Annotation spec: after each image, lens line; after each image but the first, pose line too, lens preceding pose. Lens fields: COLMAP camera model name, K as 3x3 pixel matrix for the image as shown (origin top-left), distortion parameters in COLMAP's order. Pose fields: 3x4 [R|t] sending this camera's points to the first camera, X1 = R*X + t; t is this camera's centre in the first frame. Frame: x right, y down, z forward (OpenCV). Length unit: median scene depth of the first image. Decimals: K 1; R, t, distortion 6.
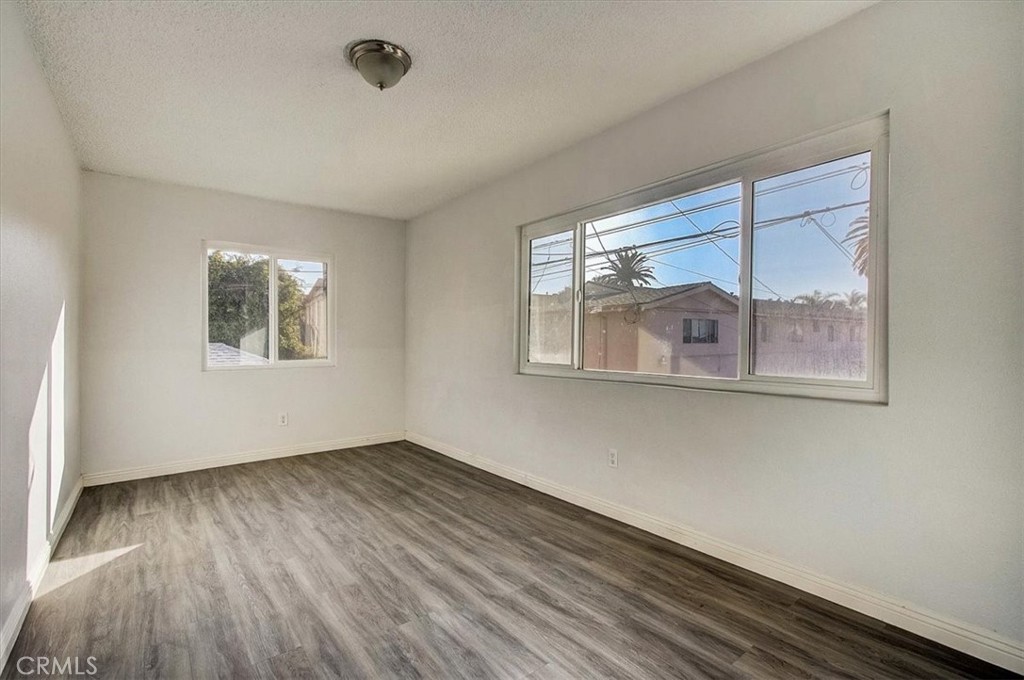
lens RADIAL K [[475.5, 0, 507.6], [0, 475.5, 337.8], [0, 0, 1]] dist [0.005282, -0.000014]
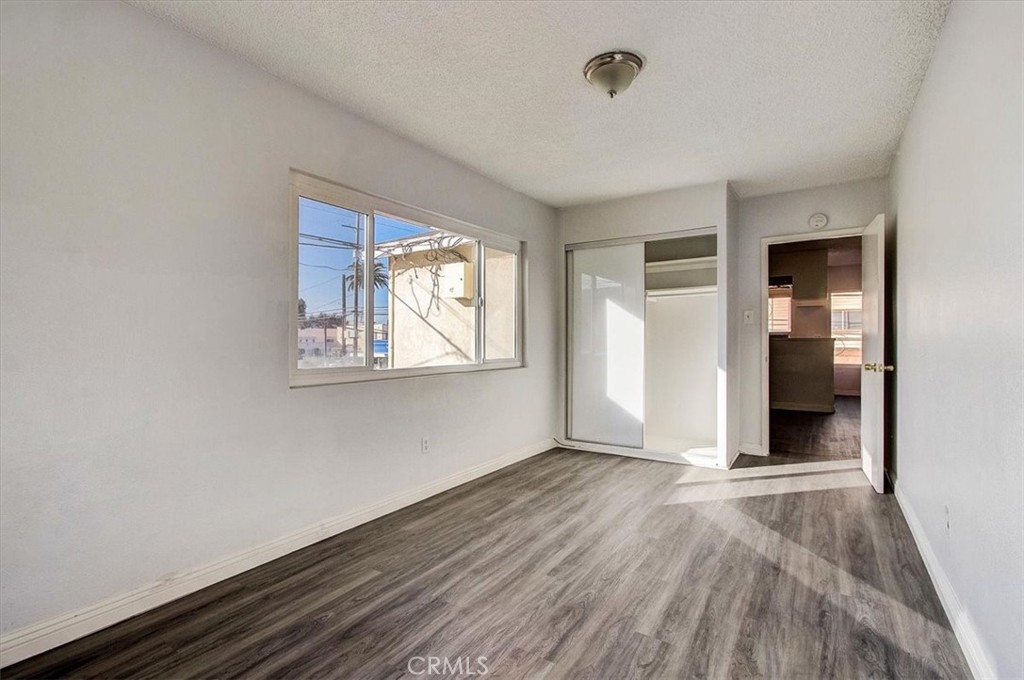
lens RADIAL K [[475.5, 0, 505.7], [0, 475.5, 344.3], [0, 0, 1]] dist [0.005282, -0.000014]
pose [[-0.331583, -0.002049, 0.943424, -0.966031], [-0.006198, 0.999981, -0.000006, 0.017906], [-0.943406, -0.005849, -0.331589, 1.293665]]
